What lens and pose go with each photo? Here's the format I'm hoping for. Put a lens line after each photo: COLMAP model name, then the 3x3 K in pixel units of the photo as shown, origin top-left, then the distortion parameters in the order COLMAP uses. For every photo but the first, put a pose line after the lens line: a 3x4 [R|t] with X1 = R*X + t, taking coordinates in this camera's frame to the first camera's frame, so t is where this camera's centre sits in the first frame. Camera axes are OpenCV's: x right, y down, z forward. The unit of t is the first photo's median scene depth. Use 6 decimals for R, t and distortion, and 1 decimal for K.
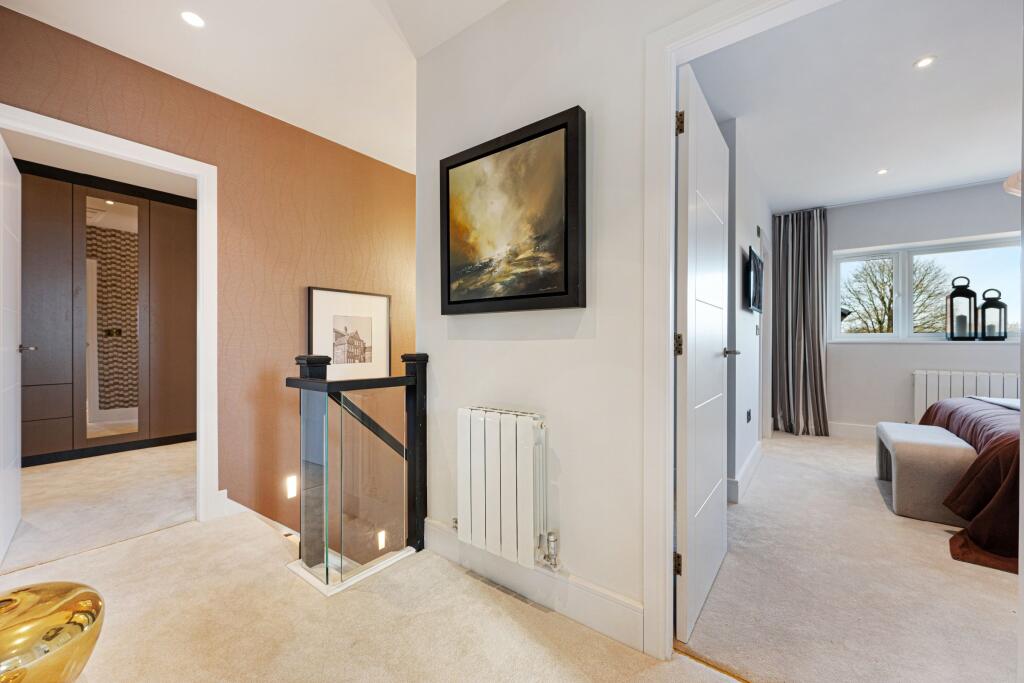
lens RADIAL K [[402.3, 0, 504.5], [0, 402.3, 344.8], [0, 0, 1]] dist [0.001613, -0.000751]
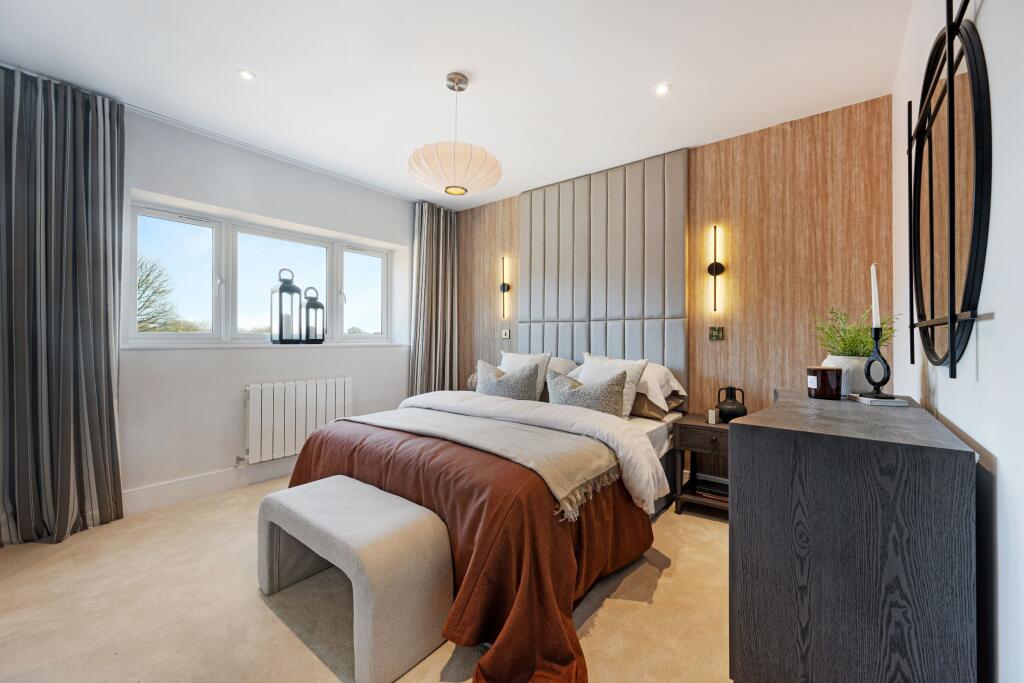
lens RADIAL K [[402.3, 0, 502.6], [0, 402.3, 337.2], [0, 0, 1]] dist [0.001613, -0.000751]
pose [[0.024876, 0.000502, 0.999690, 0.291693], [0.001947, 0.999998, -0.000550, -0.023215], [-0.999689, 0.001960, 0.024875, 0.519194]]
